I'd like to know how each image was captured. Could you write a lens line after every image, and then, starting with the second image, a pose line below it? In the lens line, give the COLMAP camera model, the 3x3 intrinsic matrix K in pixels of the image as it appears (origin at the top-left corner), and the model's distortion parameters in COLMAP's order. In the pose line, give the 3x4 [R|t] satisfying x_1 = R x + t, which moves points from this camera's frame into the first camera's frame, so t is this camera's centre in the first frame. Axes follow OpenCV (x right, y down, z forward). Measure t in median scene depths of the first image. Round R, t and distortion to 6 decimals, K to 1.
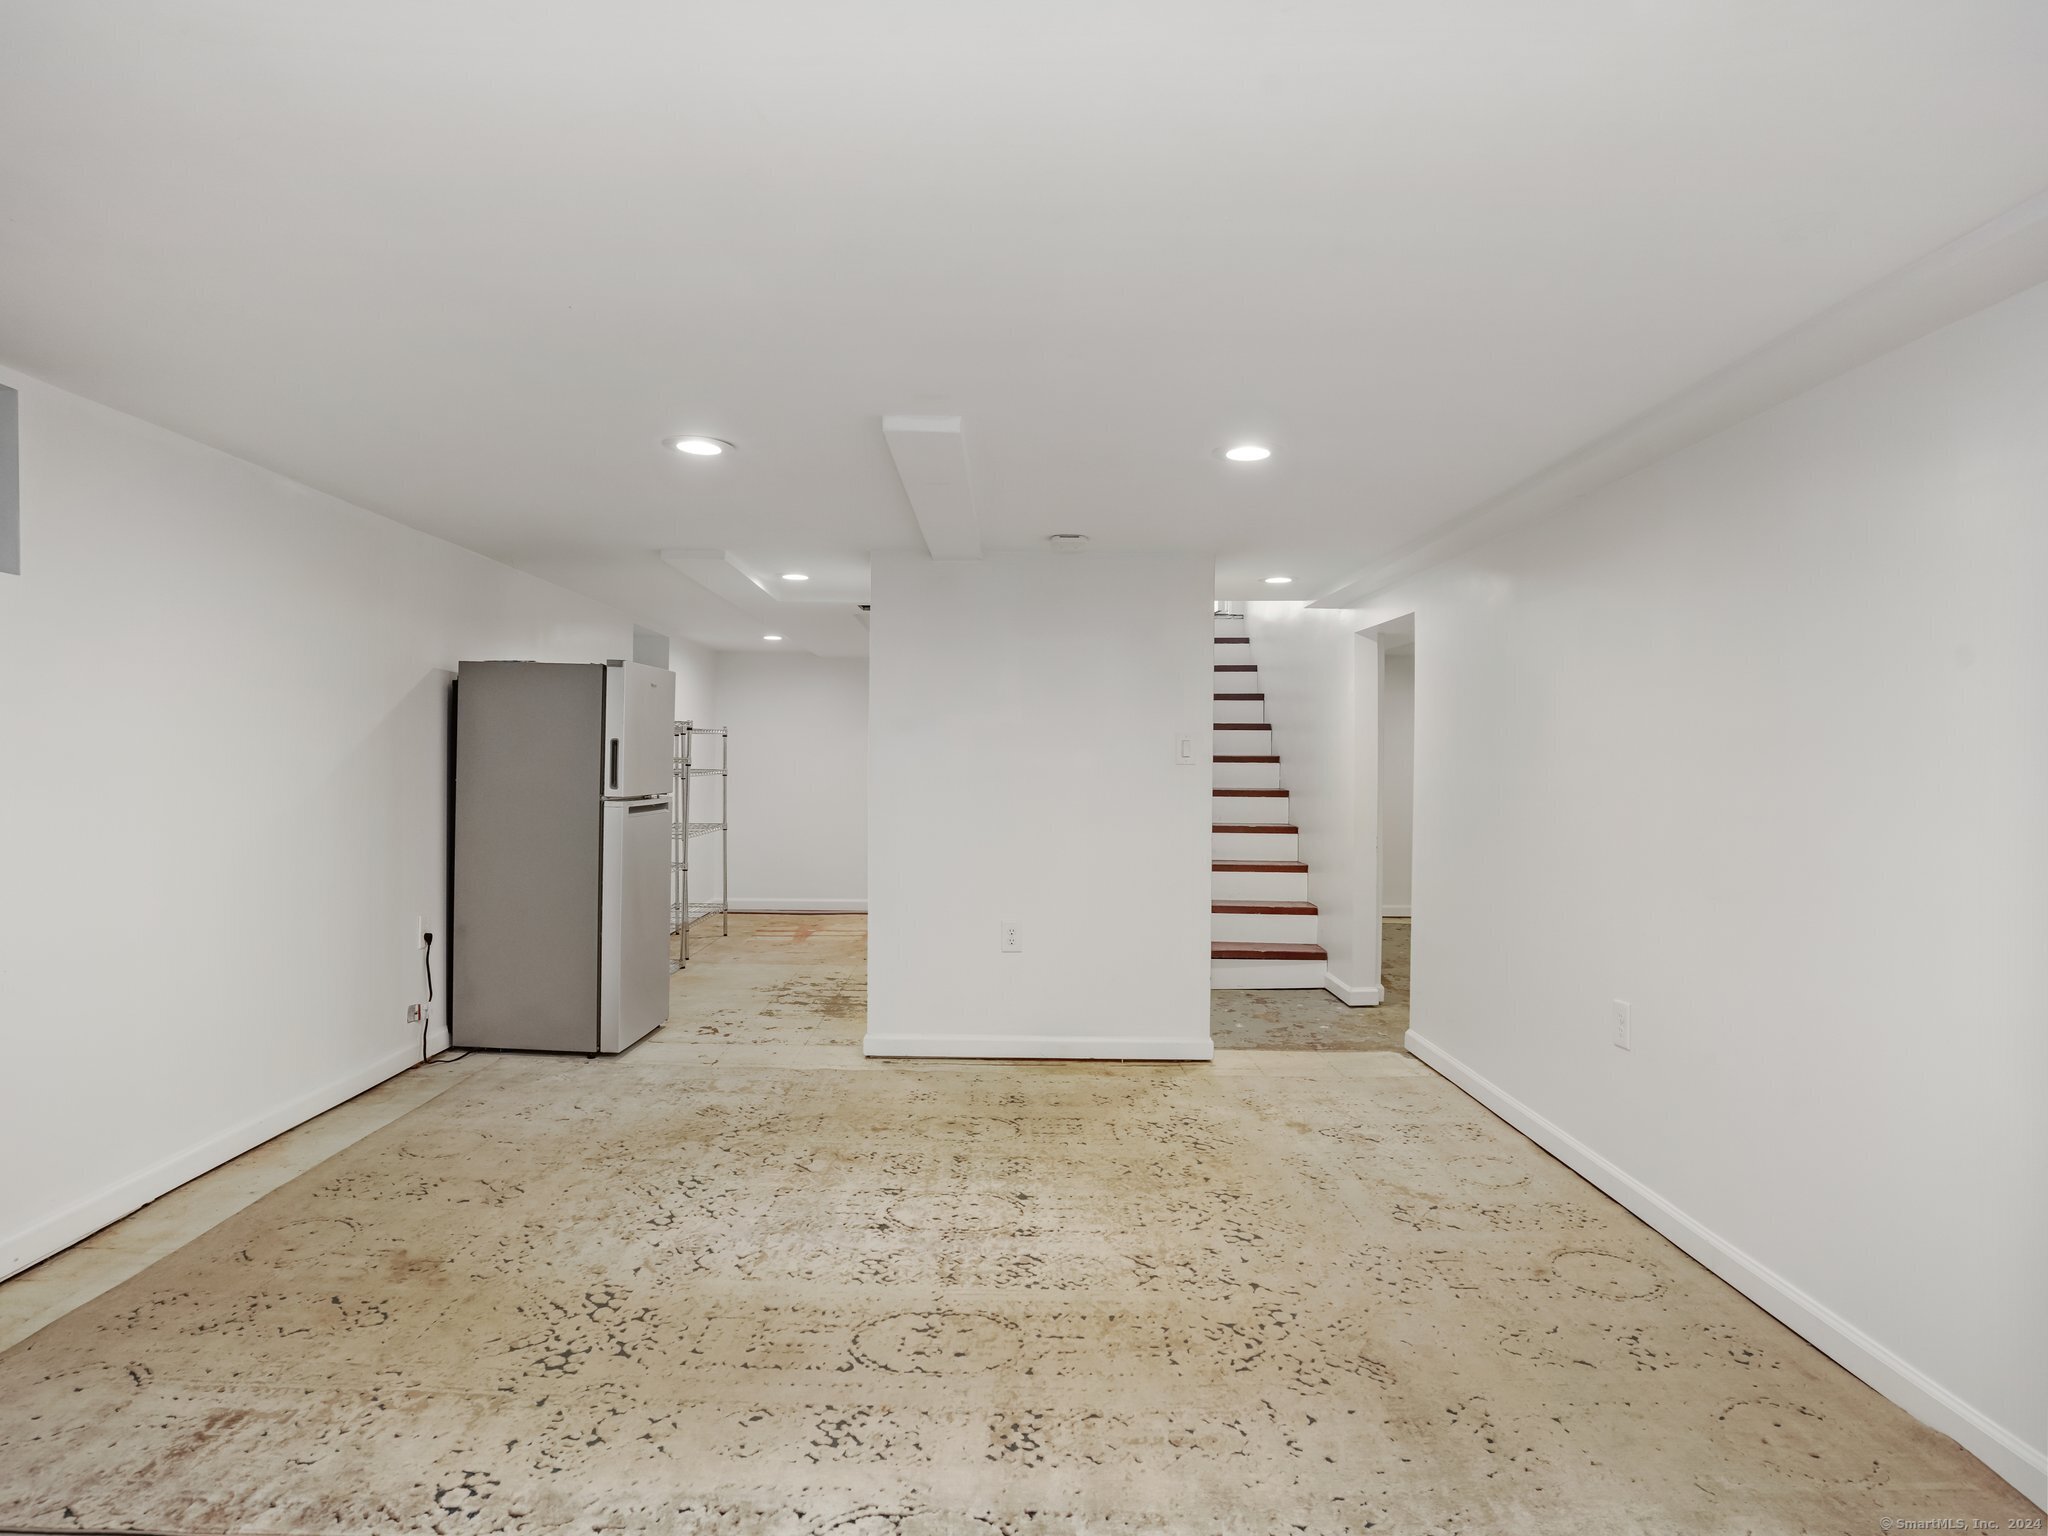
lens RADIAL K [[1140.4, 0, 1037.5], [0, 1140.4, 764.8], [0, 0, 1]] dist [-0.075075, 0.027646]
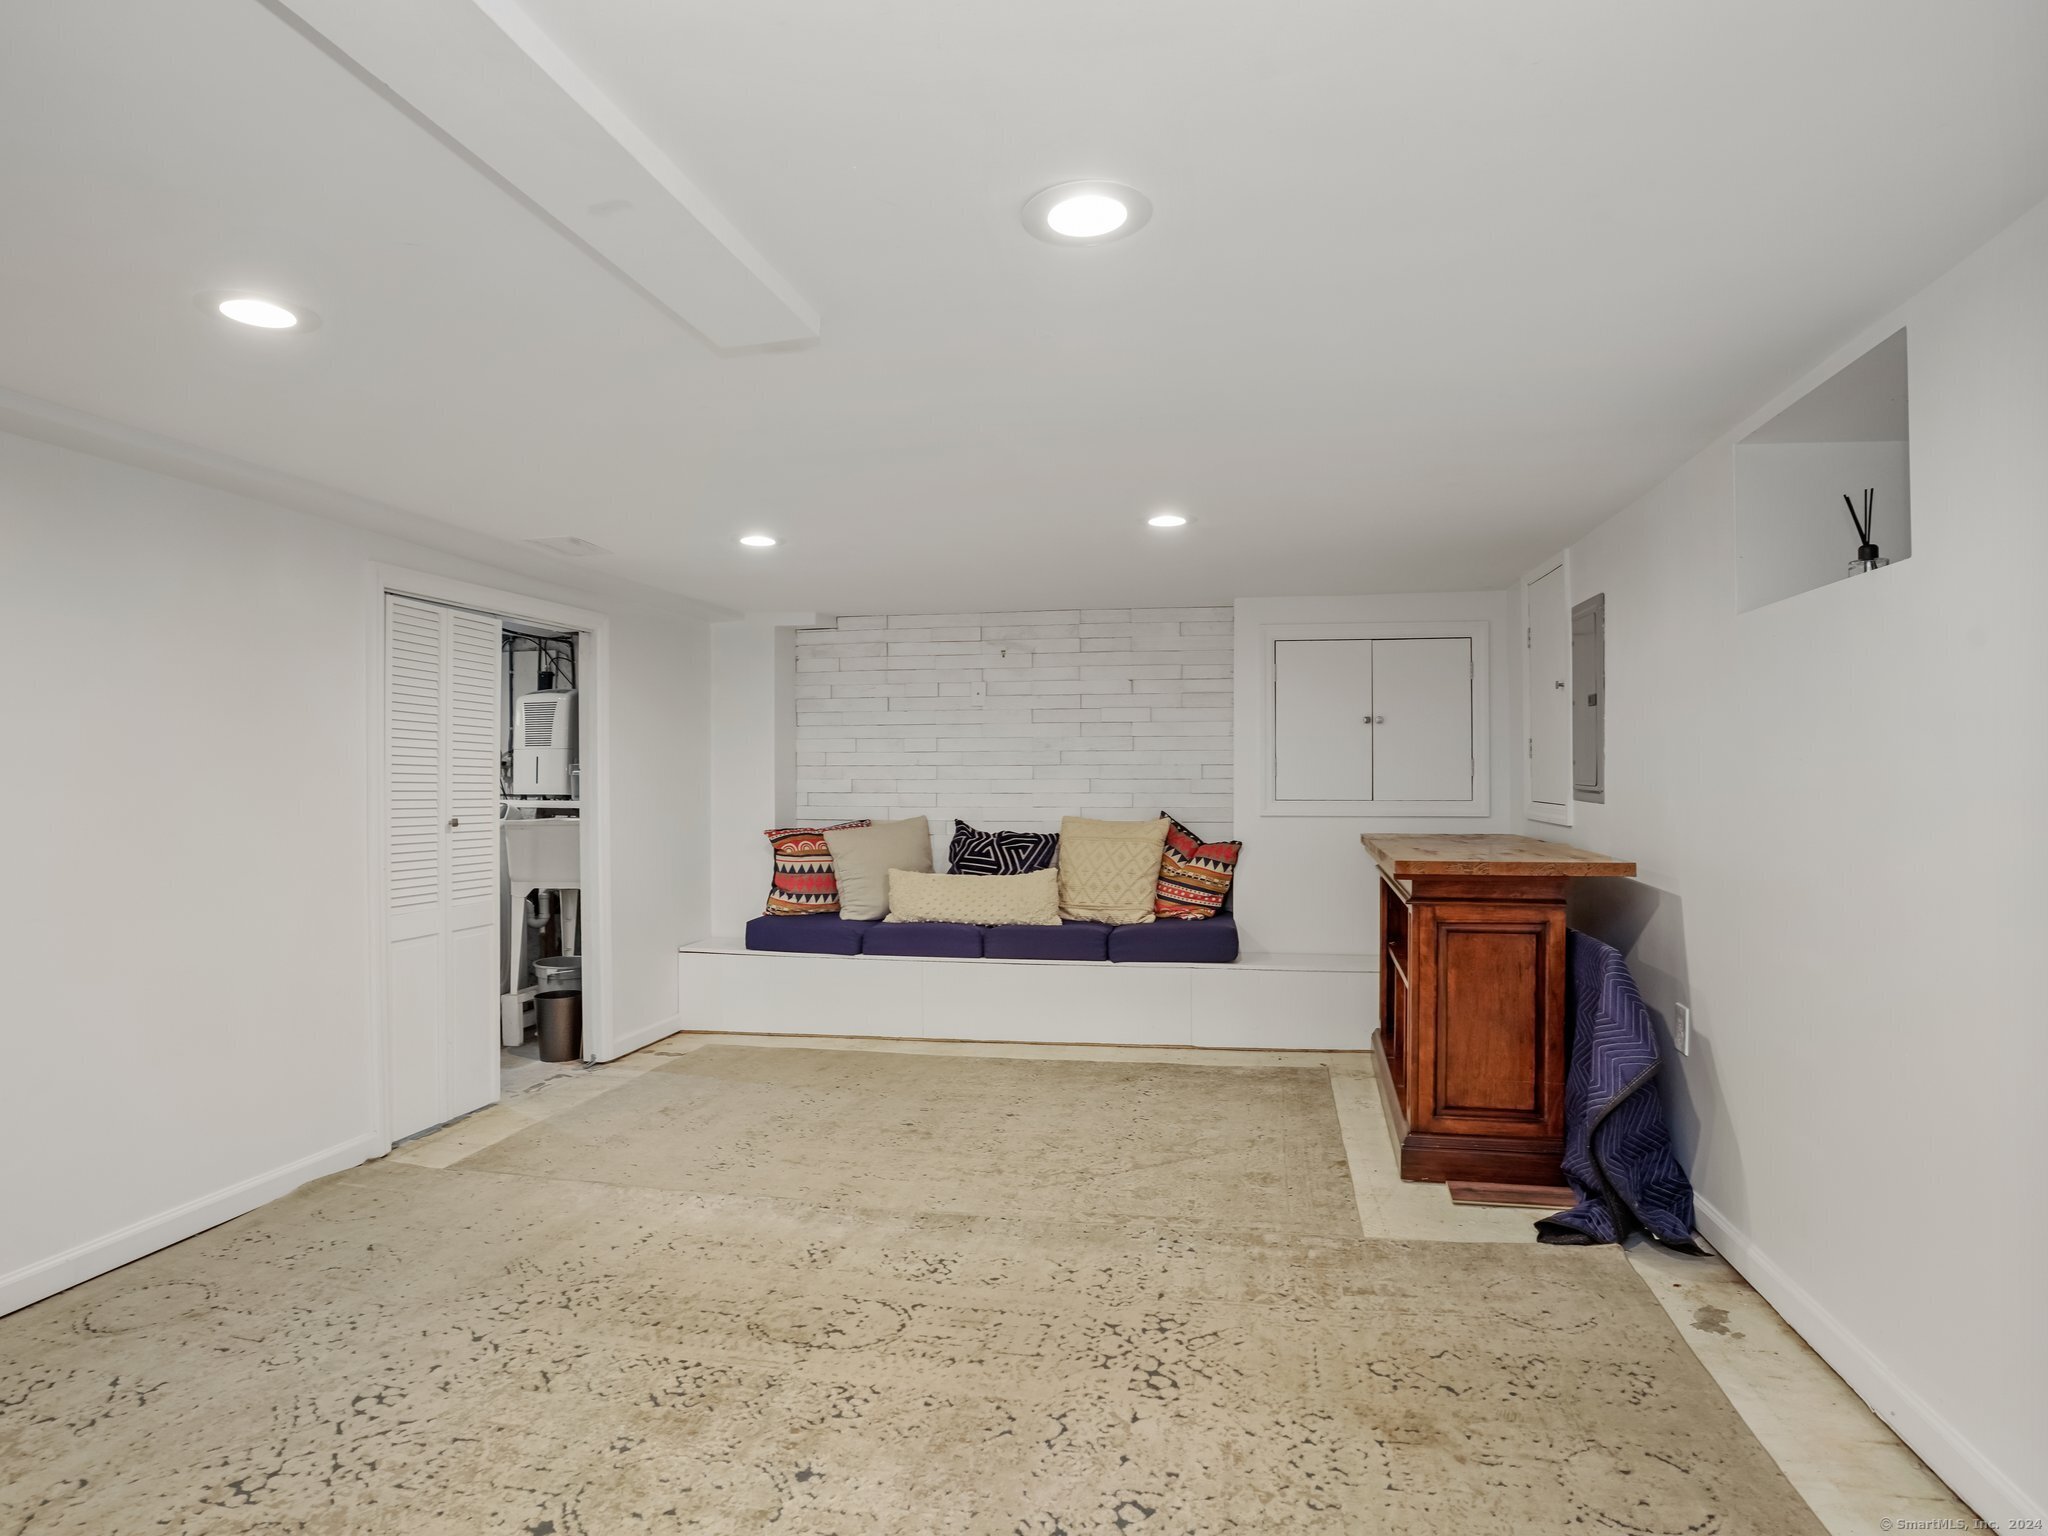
lens RADIAL K [[1140.4, 0, 1013.3], [0, 1140.4, 772.2], [0, 0, 1]] dist [-0.075075, 0.027646]
pose [[-0.972263, -0.006360, 0.233802, -0.491483], [-0.006790, 0.999976, -0.001035, -0.014112], [-0.233790, -0.002594, -0.972284, 1.932713]]
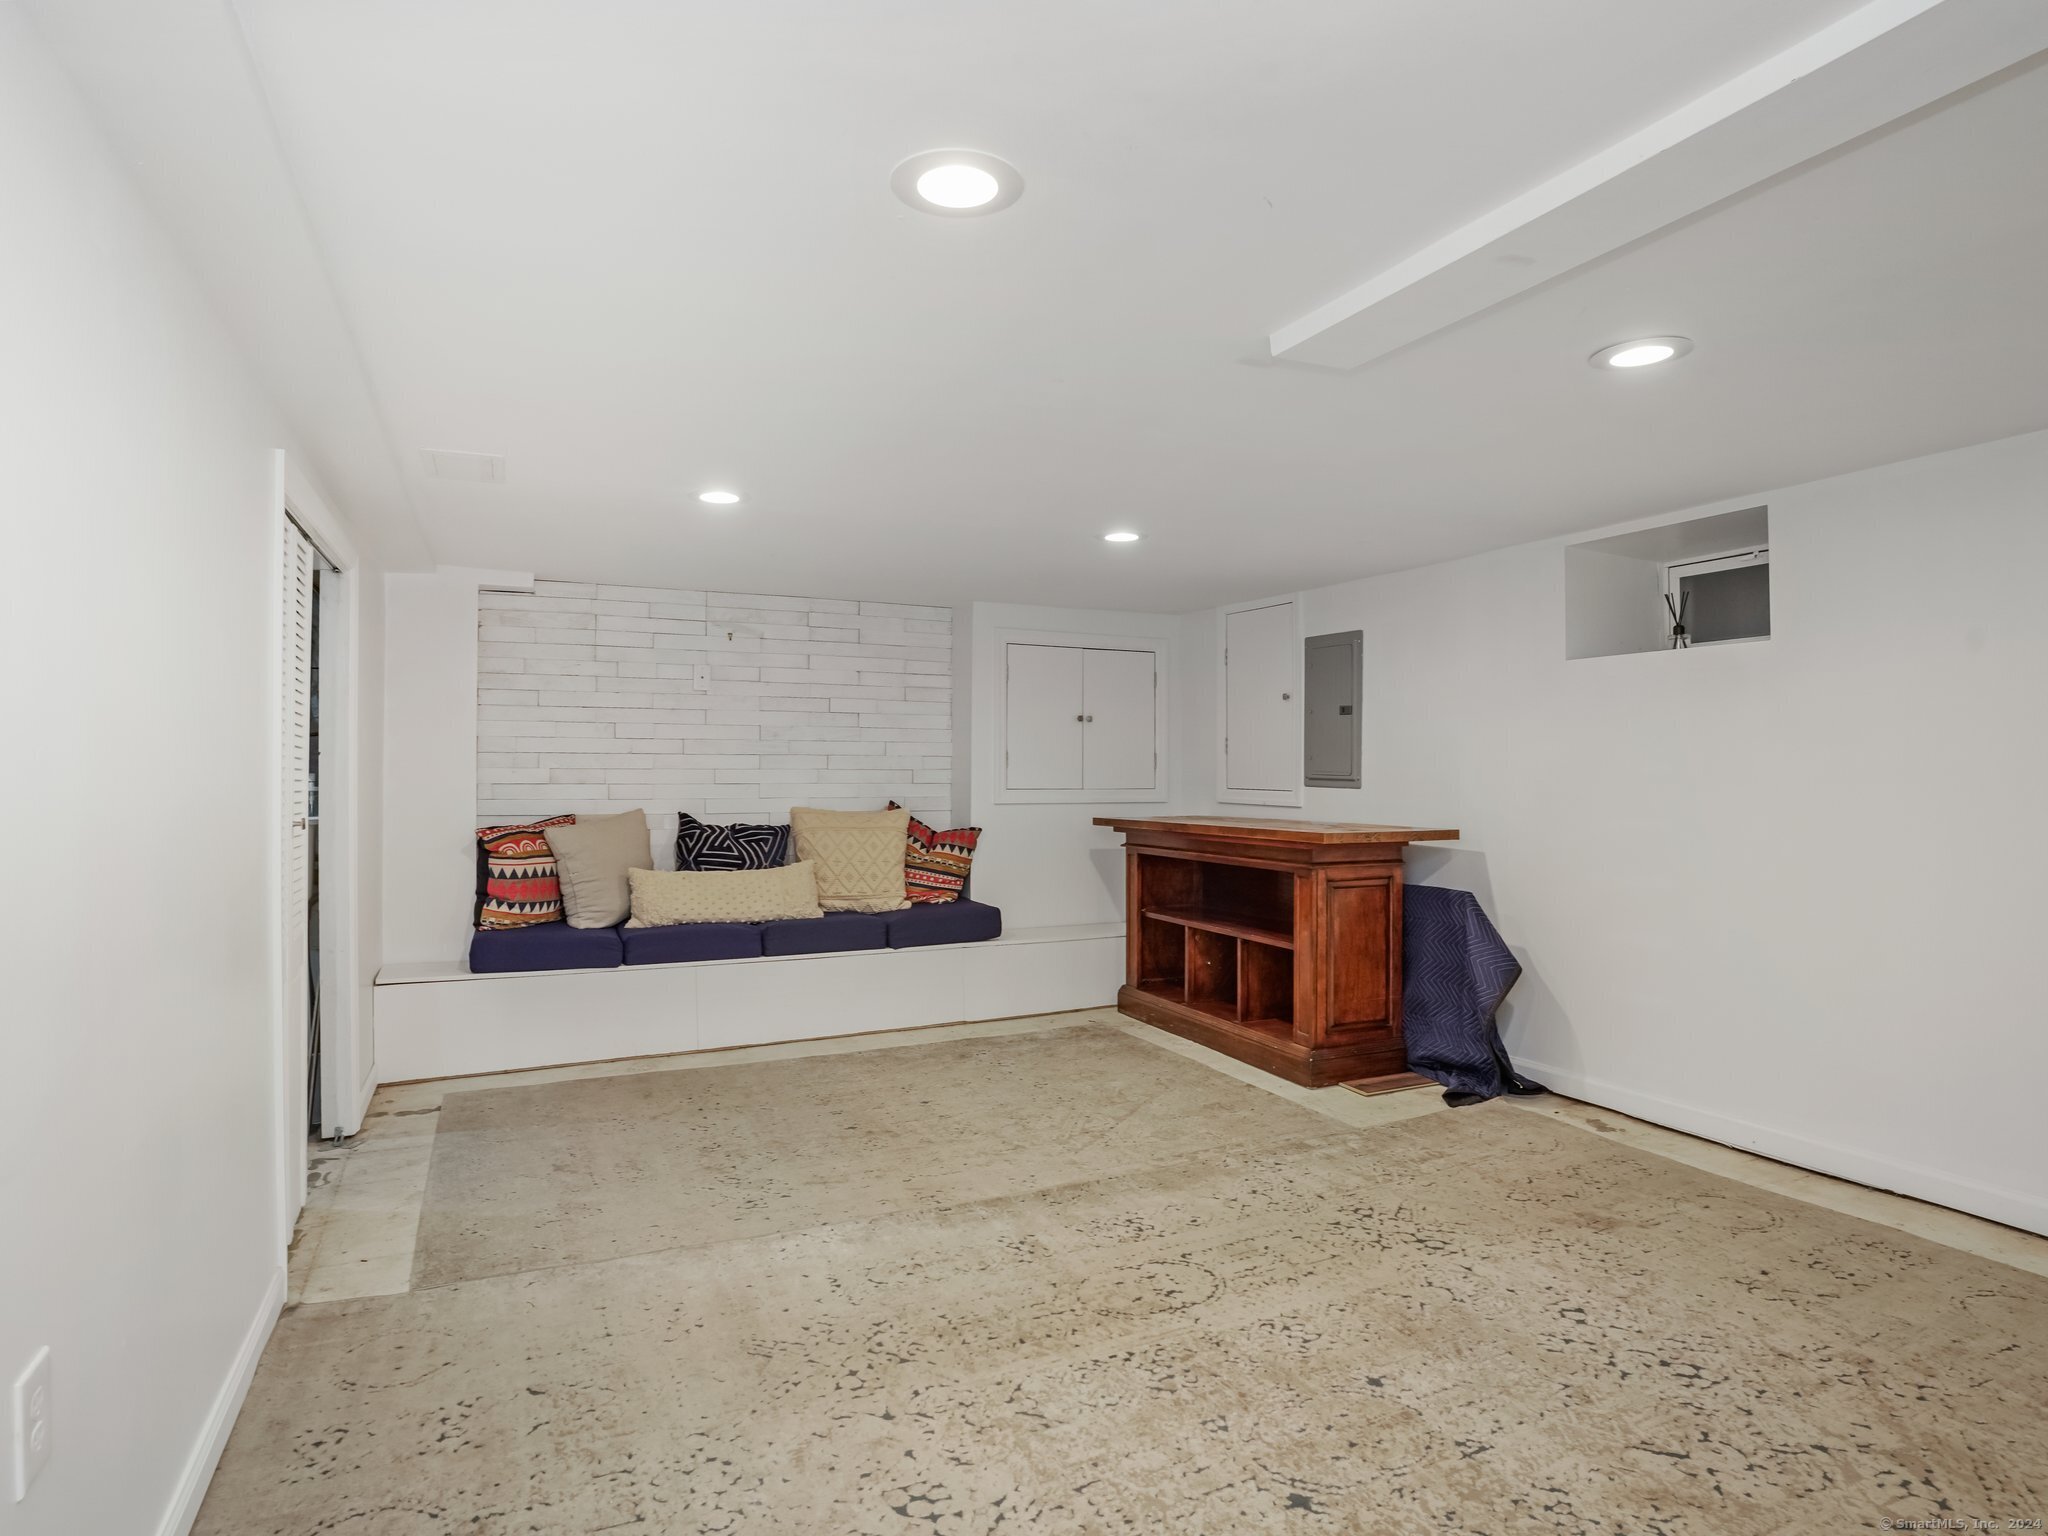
lens RADIAL K [[1140.4, 0, 1024.1], [0, 1140.4, 749.9], [0, 0, 1]] dist [-0.075075, 0.027646]
pose [[-0.918085, -0.018723, -0.395942, 0.461769], [-0.011458, 0.999720, -0.020707, 0.000926], [0.396219, -0.014474, -0.918042, 1.912897]]
